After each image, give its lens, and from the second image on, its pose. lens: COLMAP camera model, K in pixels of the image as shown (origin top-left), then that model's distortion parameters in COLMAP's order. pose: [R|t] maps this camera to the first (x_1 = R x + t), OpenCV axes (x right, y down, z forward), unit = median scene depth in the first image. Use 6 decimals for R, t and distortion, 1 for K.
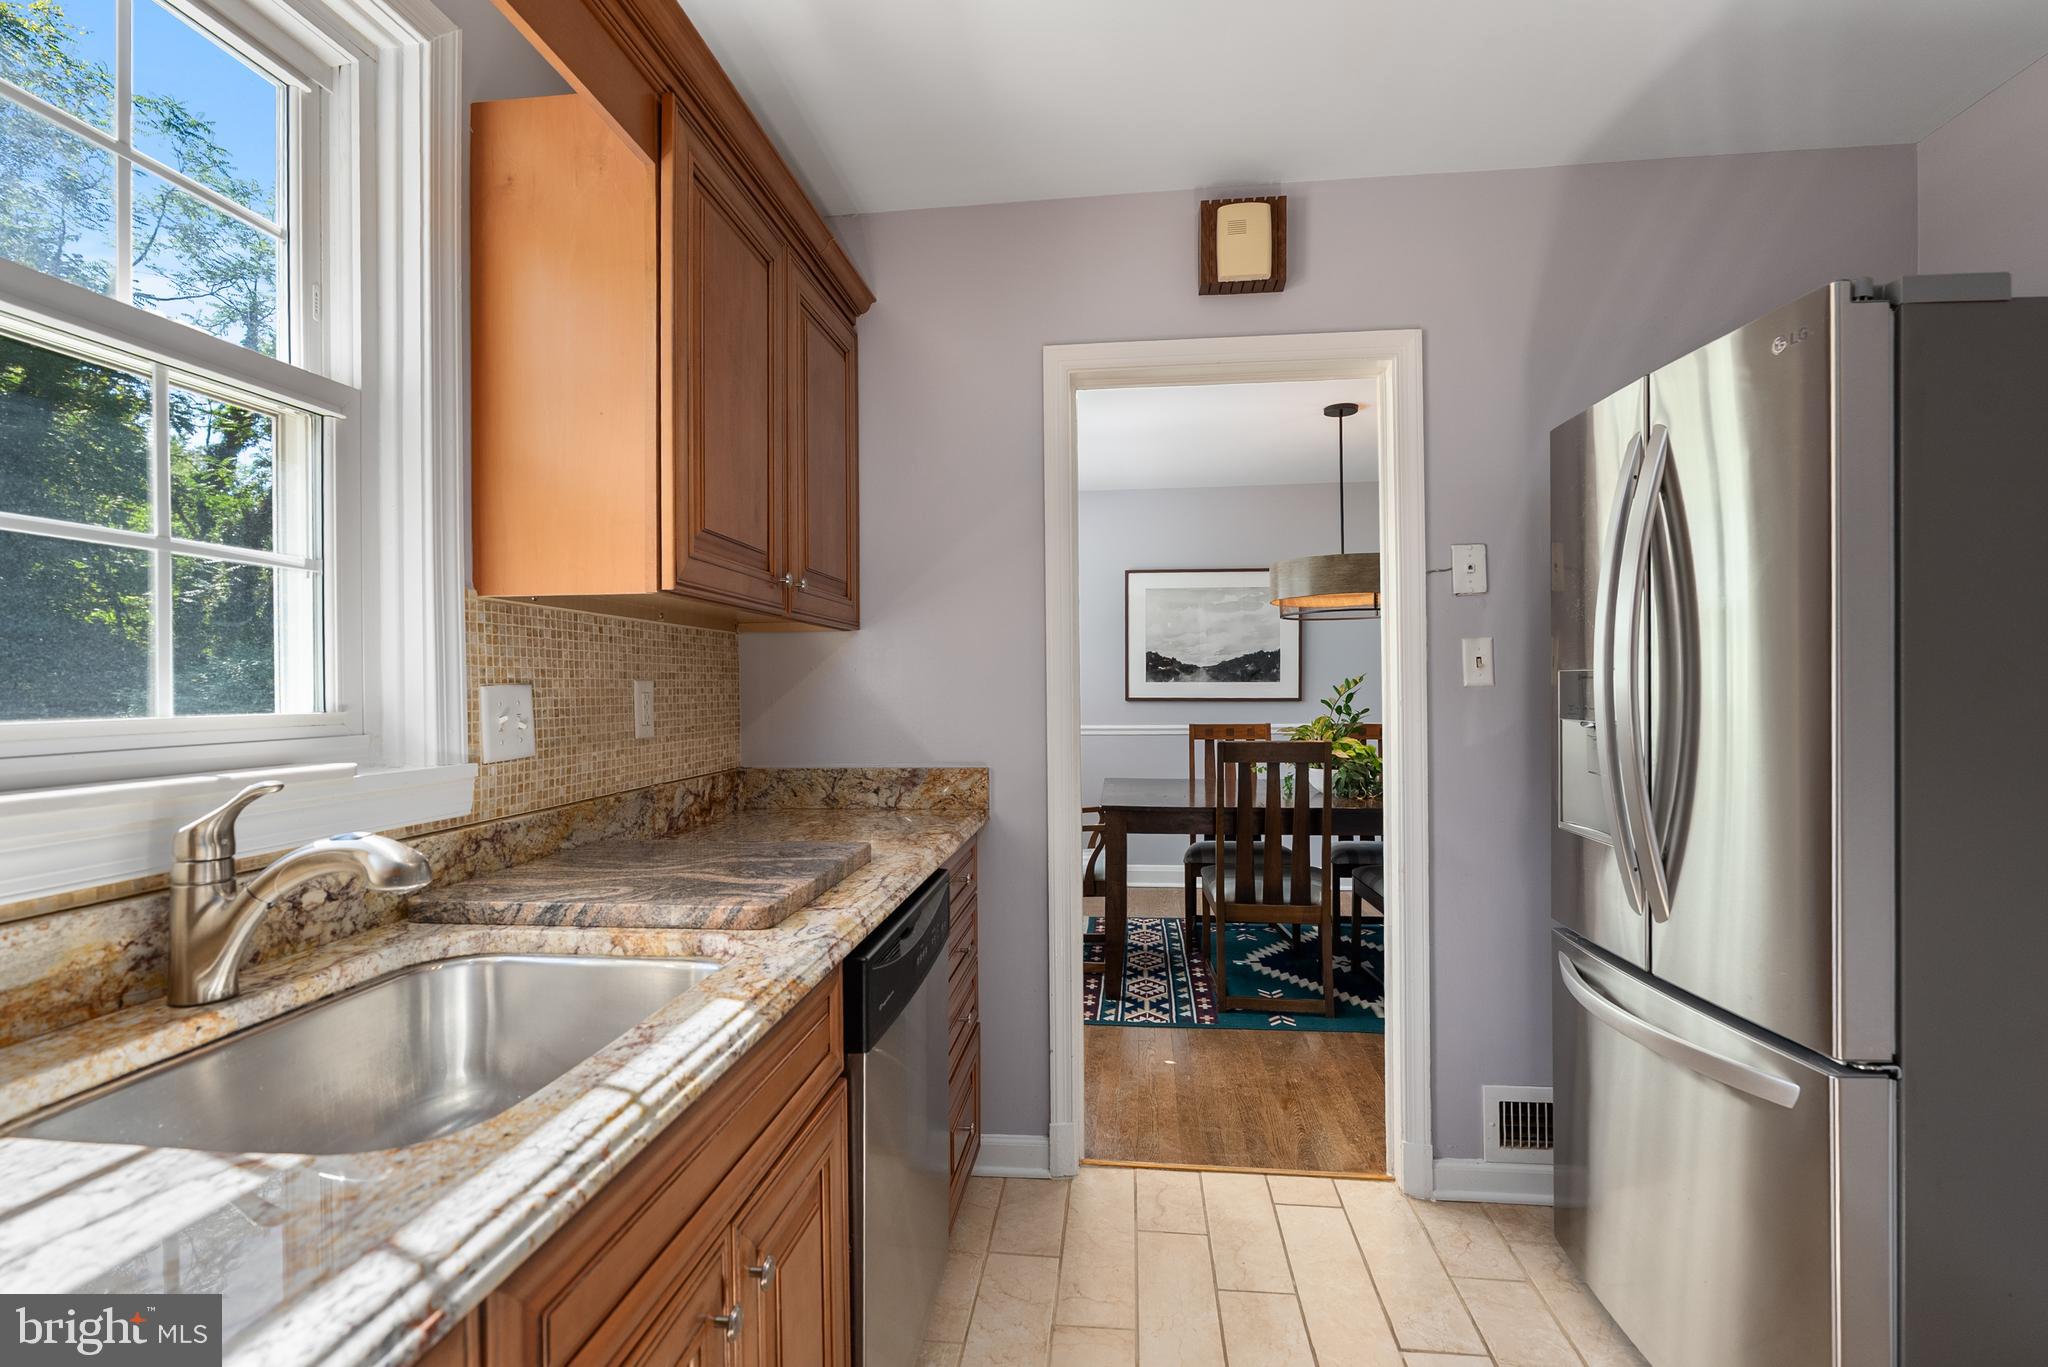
lens RADIAL K [[932.0, 0, 1029.0], [0, 932.0, 687.1], [0, 0, 1]] dist [-0.000308, -0.000812]
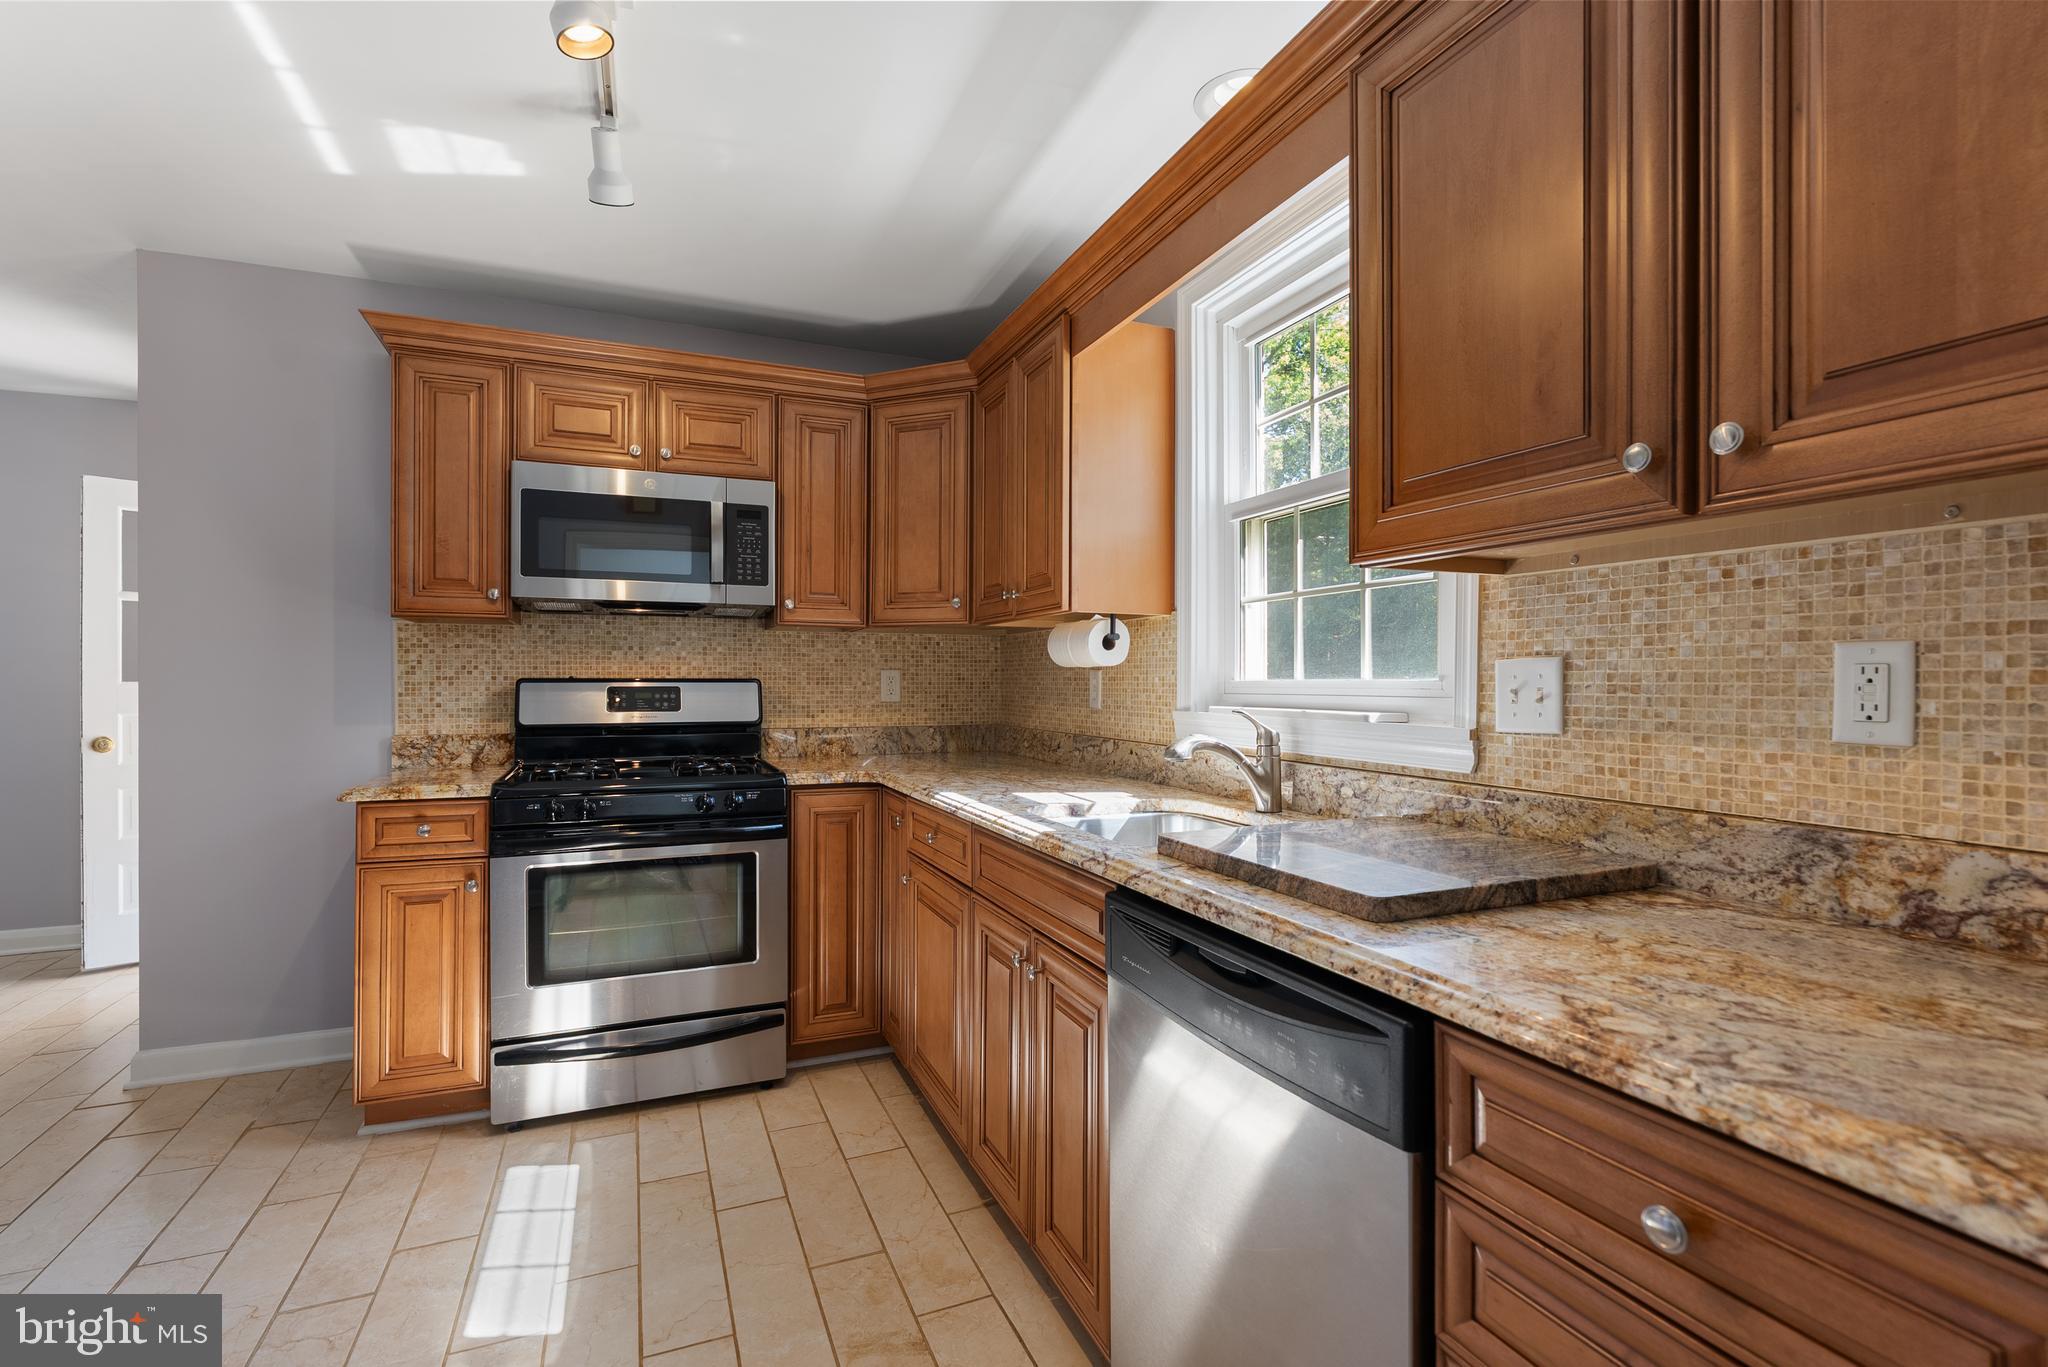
lens RADIAL K [[932.0, 0, 1017.7], [0, 932.0, 680.8], [0, 0, 1]] dist [-0.000308, -0.000812]
pose [[-0.872918, 0.010616, -0.487751, 0.377201], [0.007959, 0.999940, 0.007520, 0.009731], [0.487802, 0.002682, -0.872950, 1.503317]]
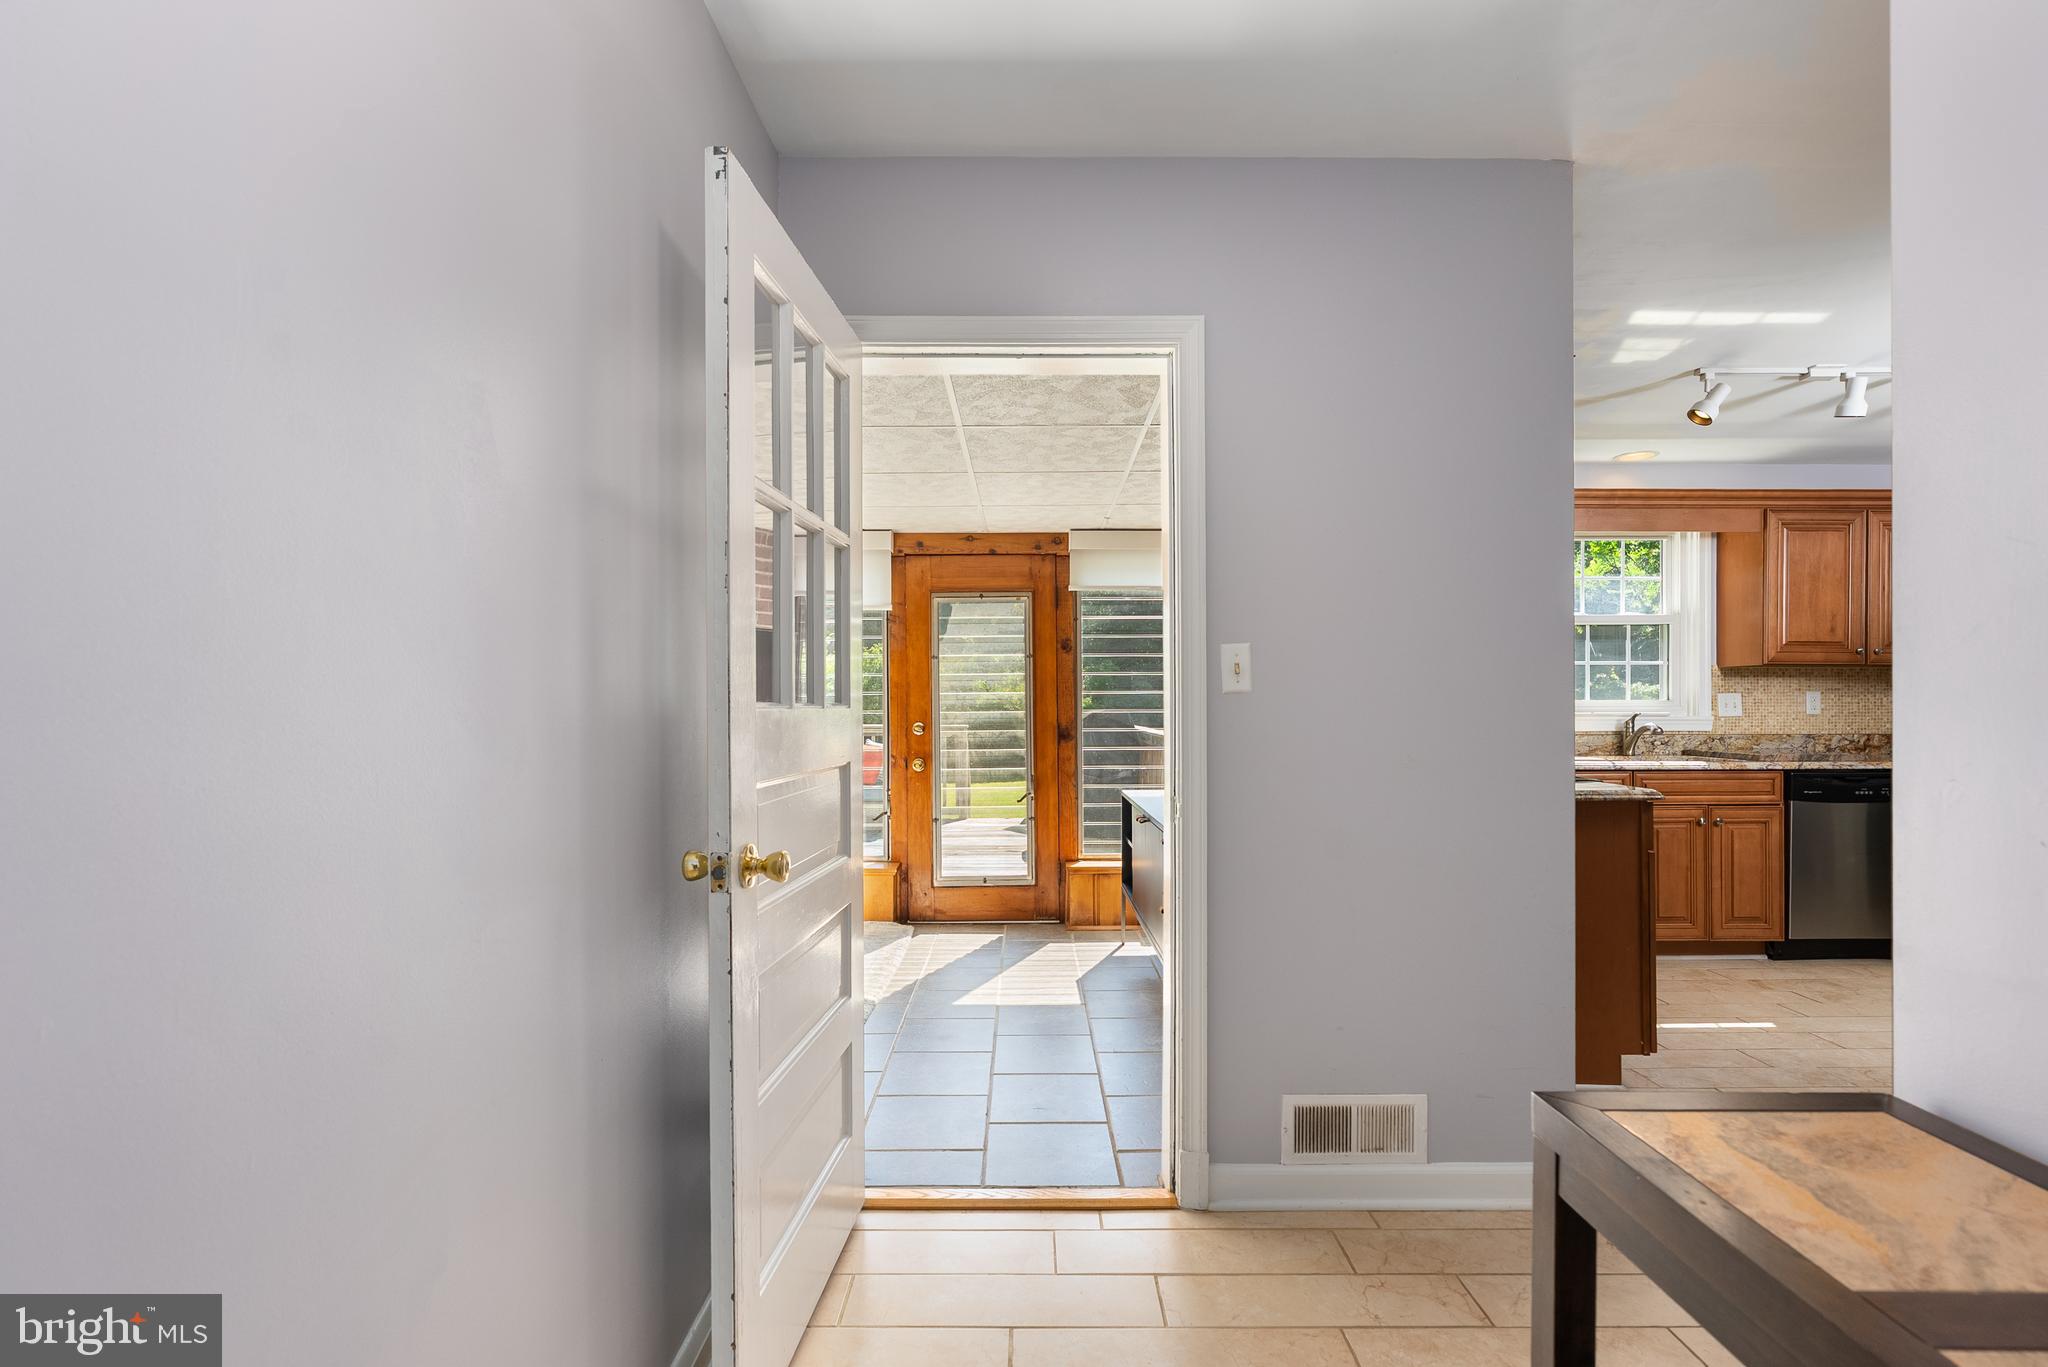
lens RADIAL K [[932.0, 0, 1022.2], [0, 932.0, 692.9], [0, 0, 1]] dist [-0.000308, -0.000812]
pose [[0.107576, 0.006436, -0.994176, 2.214065], [0.003073, 0.999972, 0.006806, -0.030481], [0.994192, -0.003788, 0.107553, -1.649035]]
